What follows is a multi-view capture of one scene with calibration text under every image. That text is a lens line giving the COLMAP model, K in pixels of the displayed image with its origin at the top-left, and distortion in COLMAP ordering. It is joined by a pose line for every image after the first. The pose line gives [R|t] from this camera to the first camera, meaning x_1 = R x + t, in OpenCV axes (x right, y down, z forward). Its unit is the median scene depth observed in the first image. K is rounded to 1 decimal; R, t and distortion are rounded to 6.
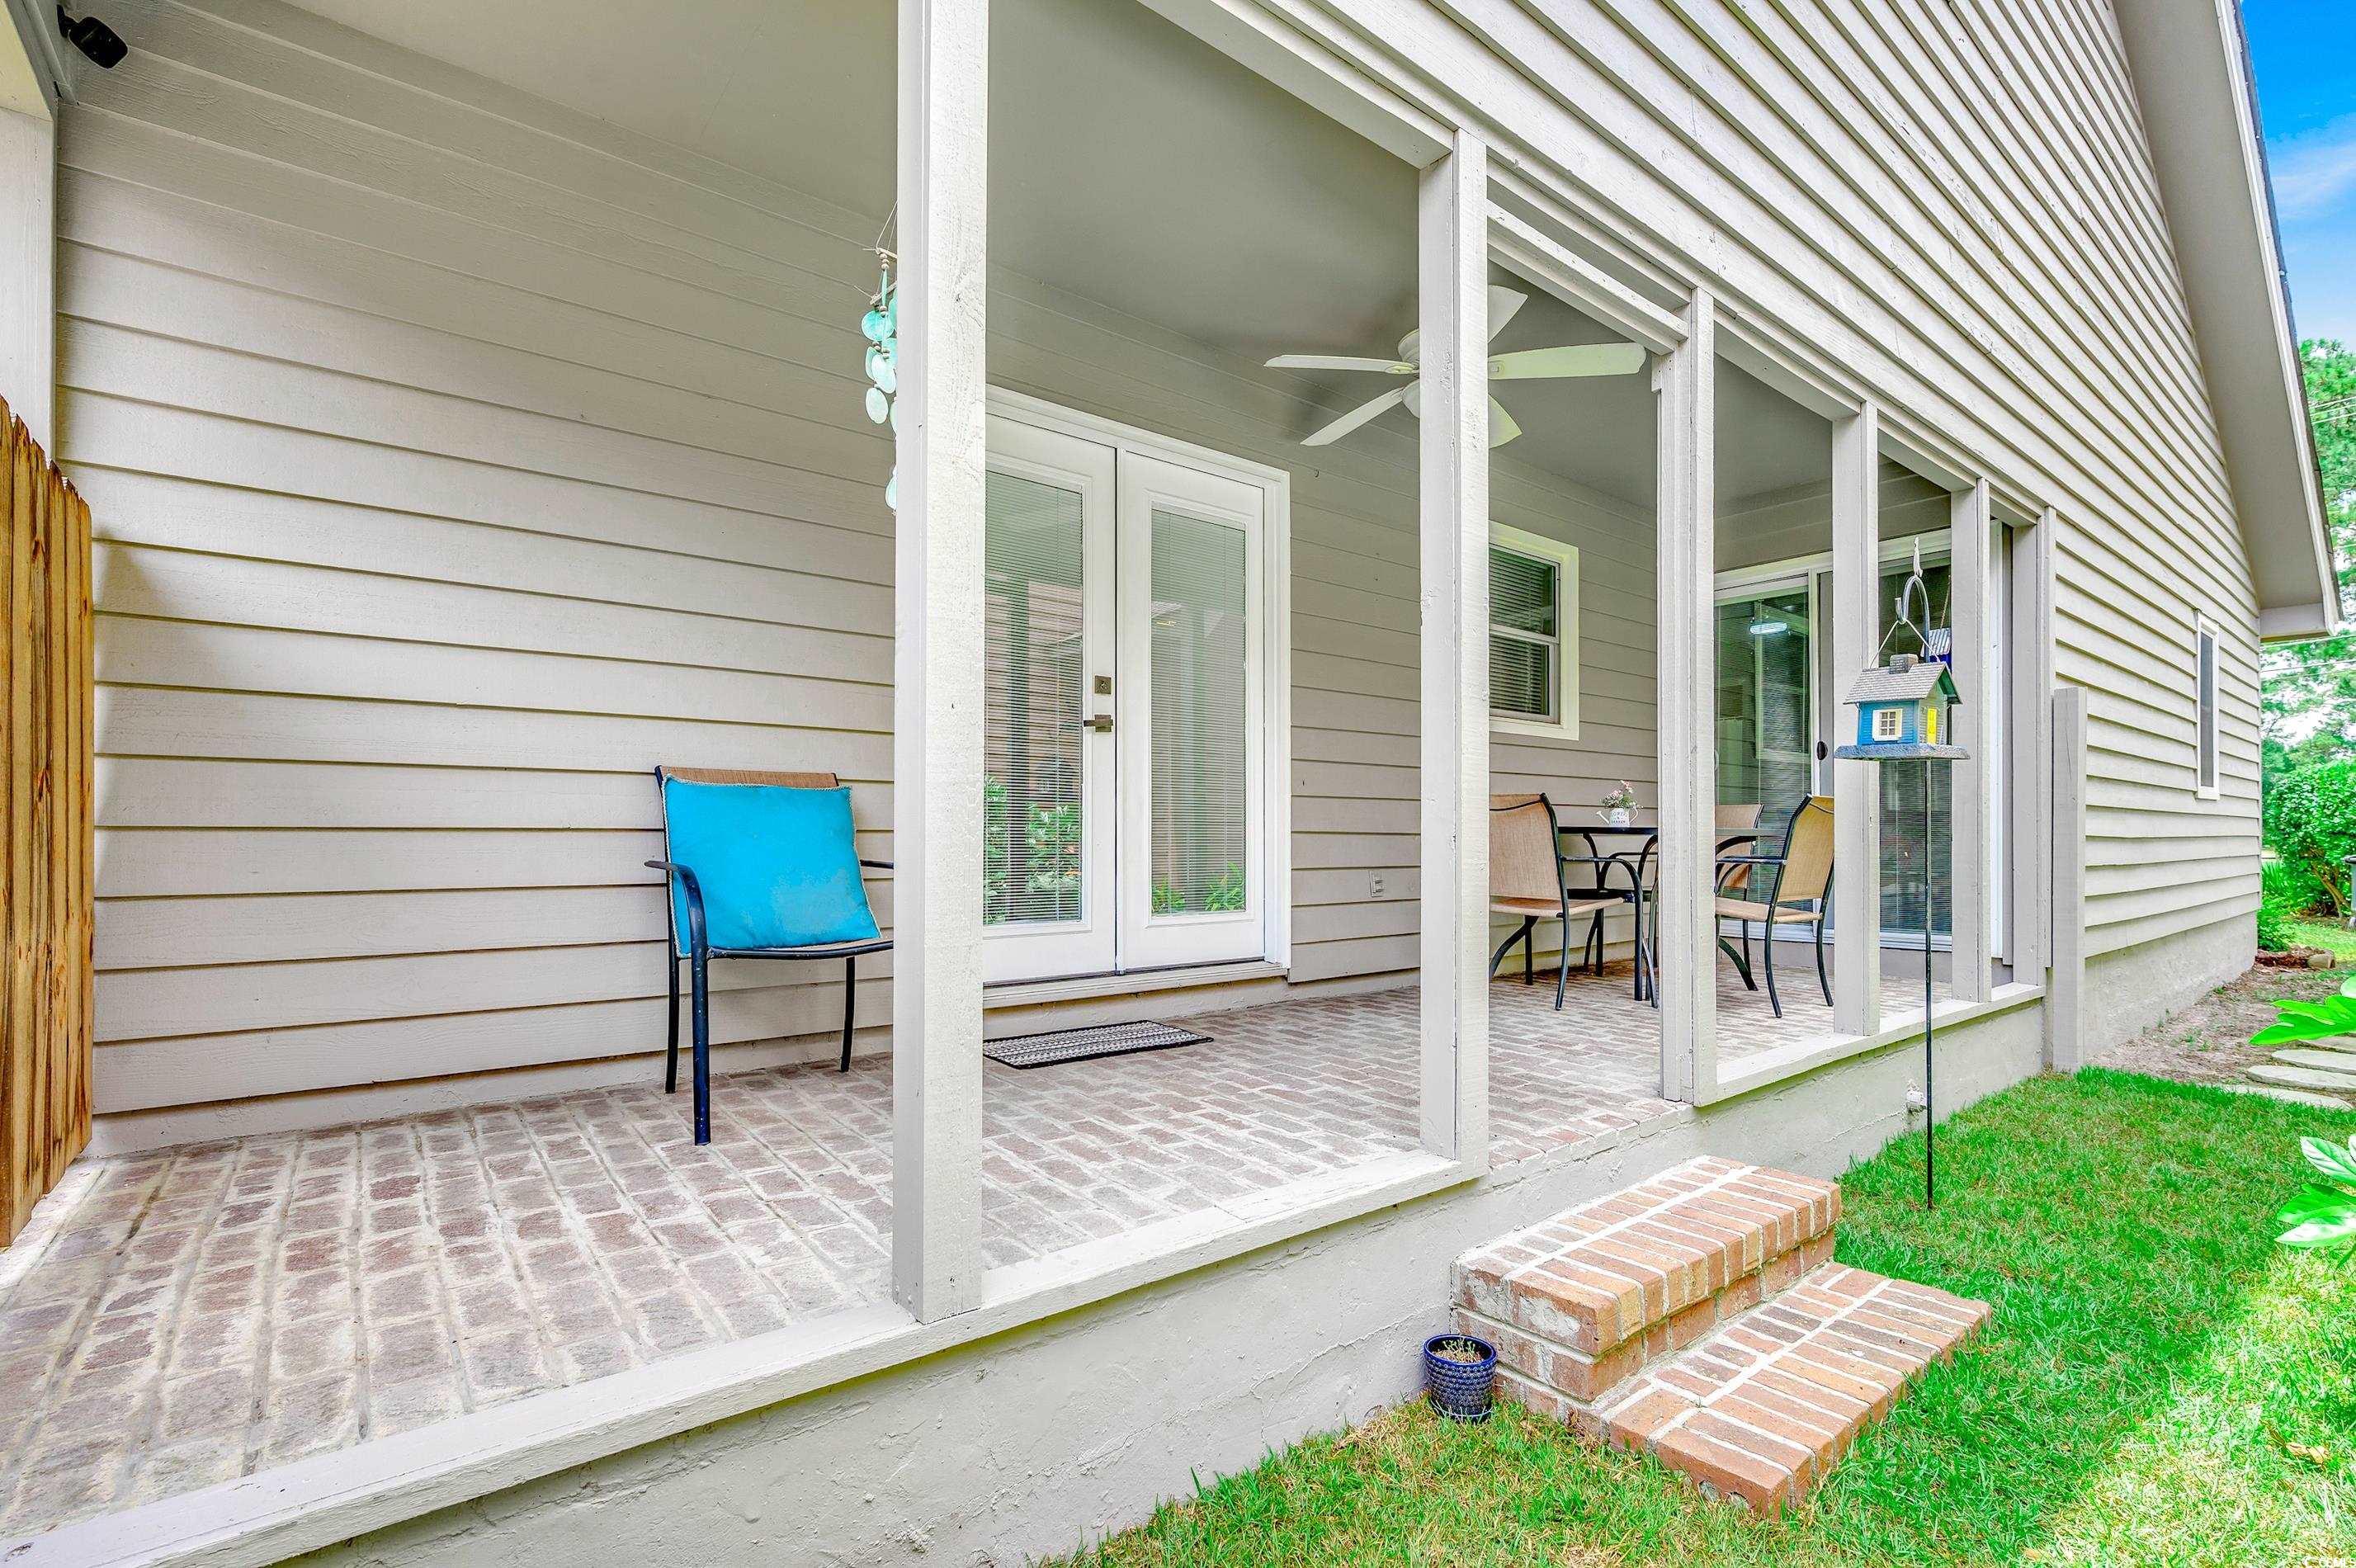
lens RADIAL K [[1054.4, 0, 1181.5], [0, 1054.4, 831.1], [0, 0, 1]] dist [-0.000646, 0.000049]
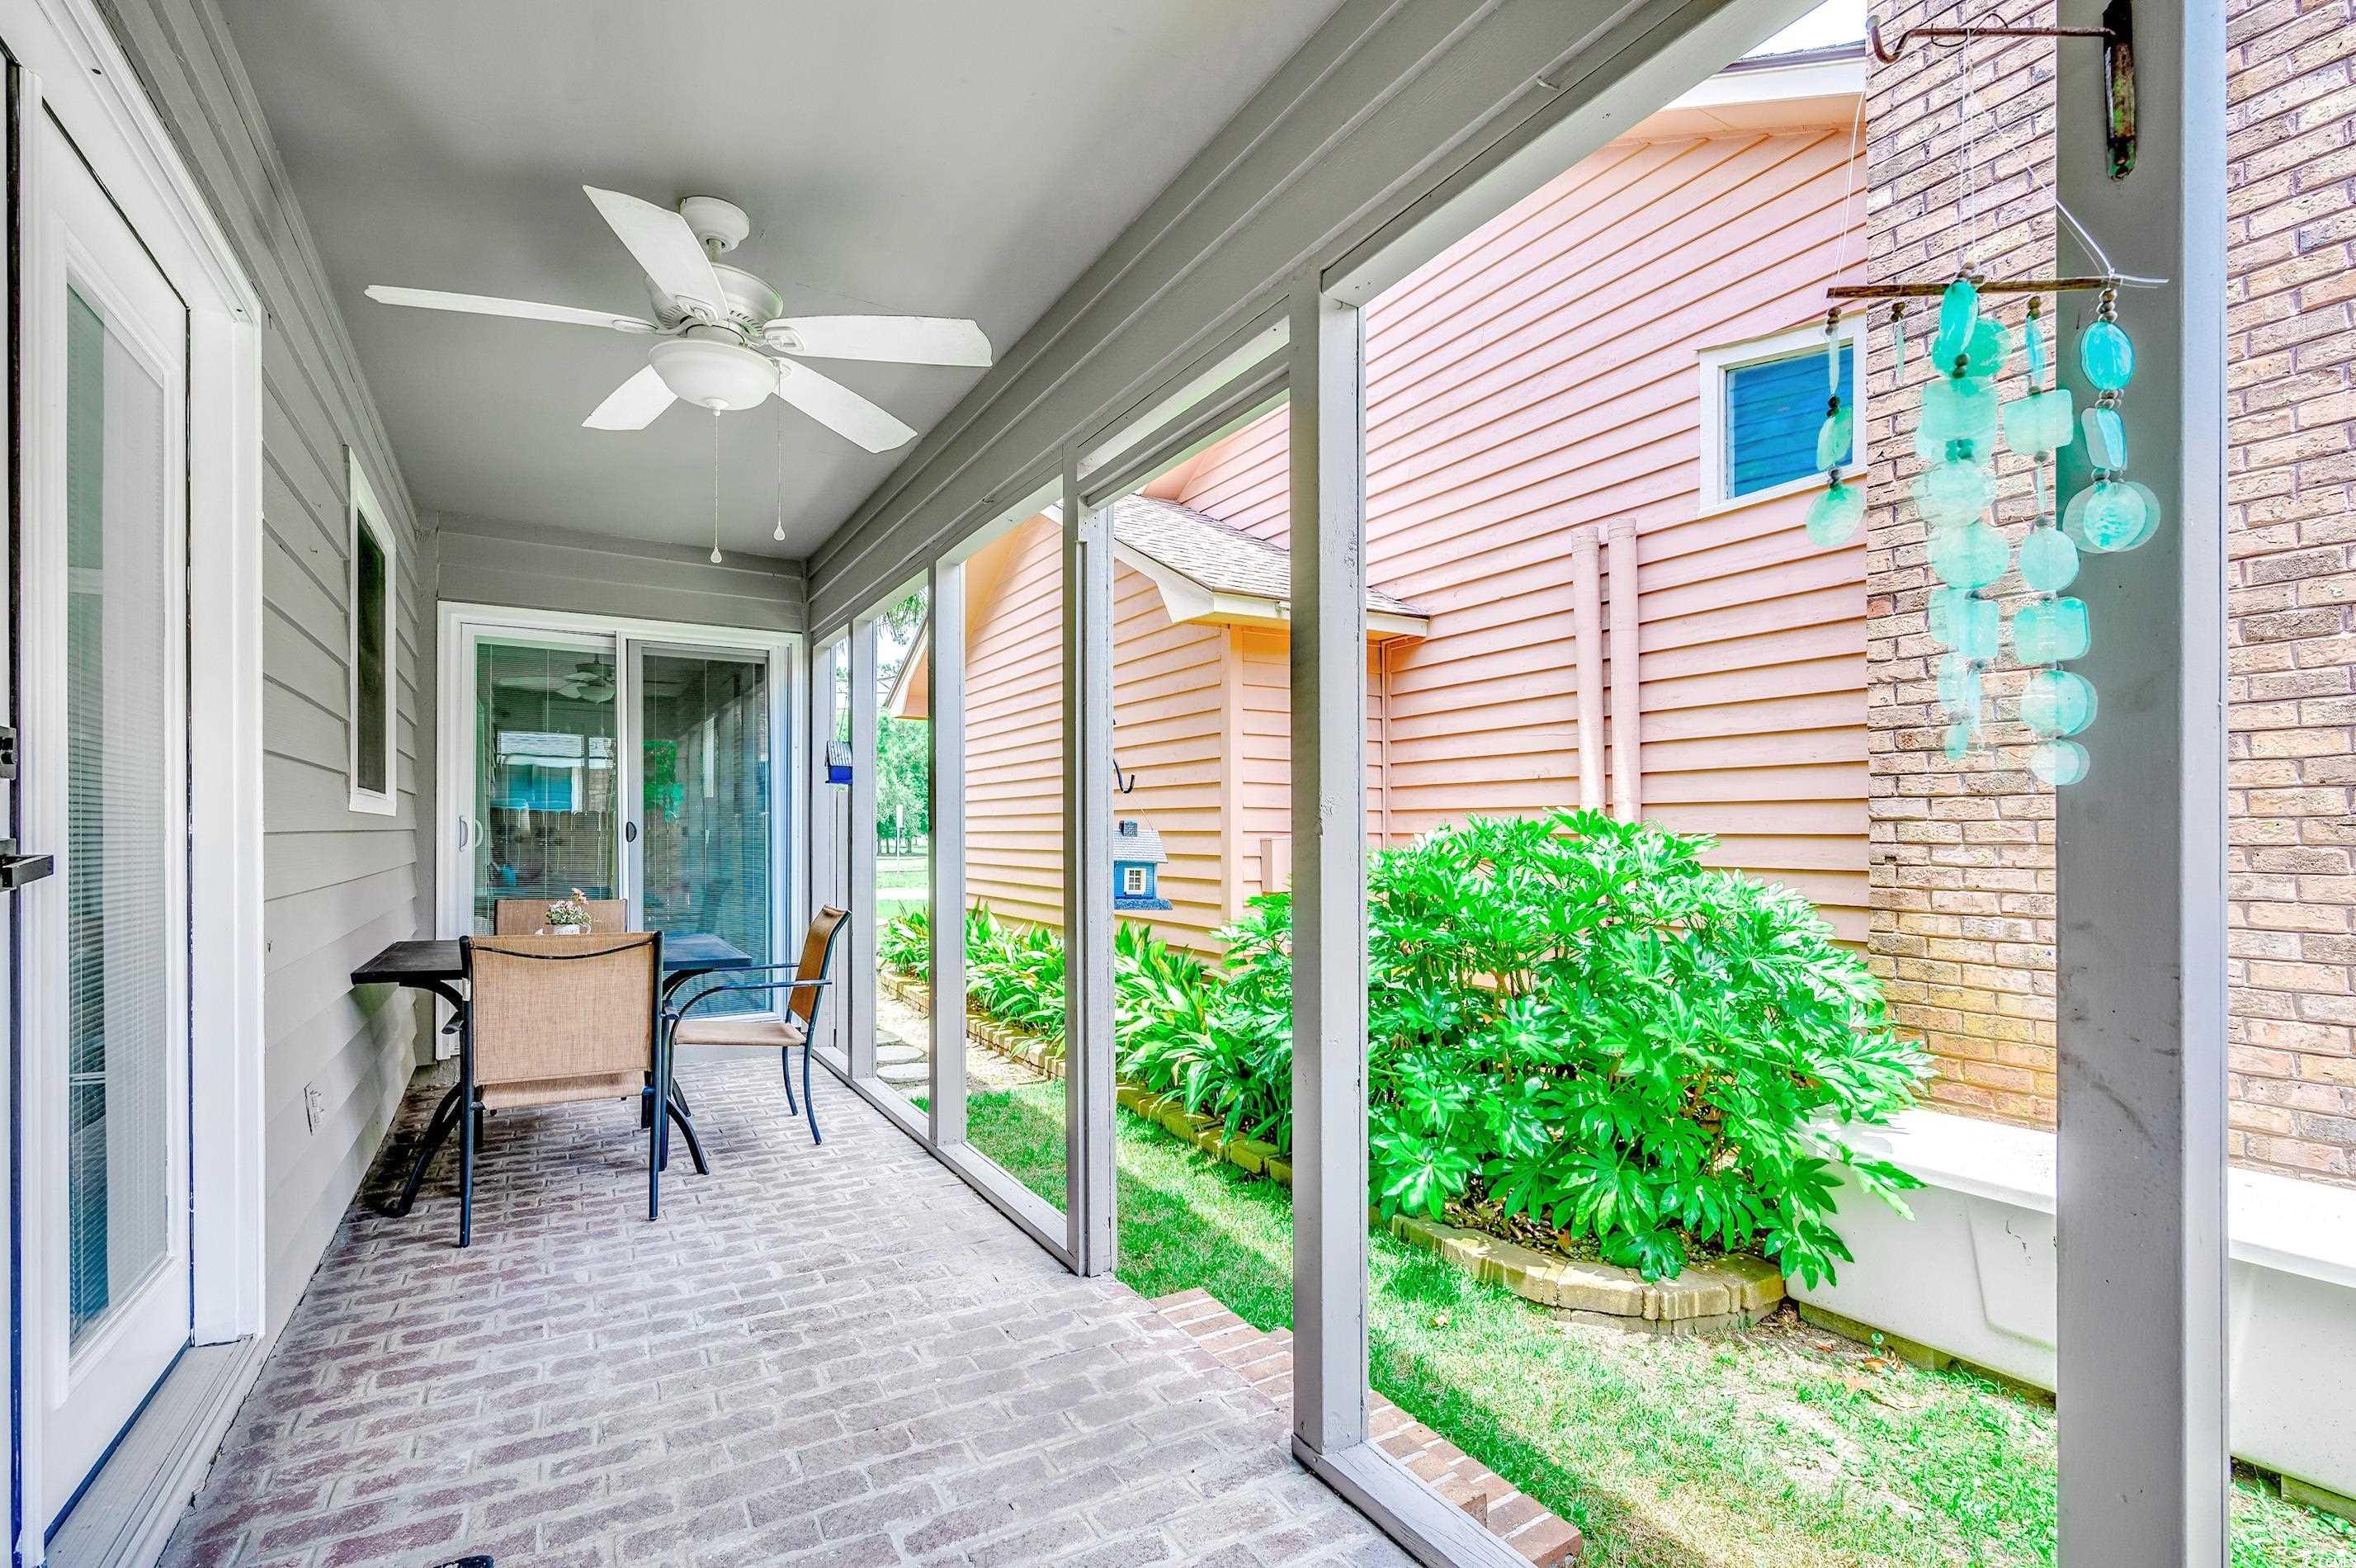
lens RADIAL K [[1054.4, 0, 1181.5], [0, 1054.4, 831.1], [0, 0, 1]] dist [-0.000646, 0.000049]
pose [[0.128694, -0.003362, 0.991679, -0.490210], [-0.005187, 0.999978, 0.004063, -0.159633], [-0.991671, -0.005667, 0.128674, 0.789894]]
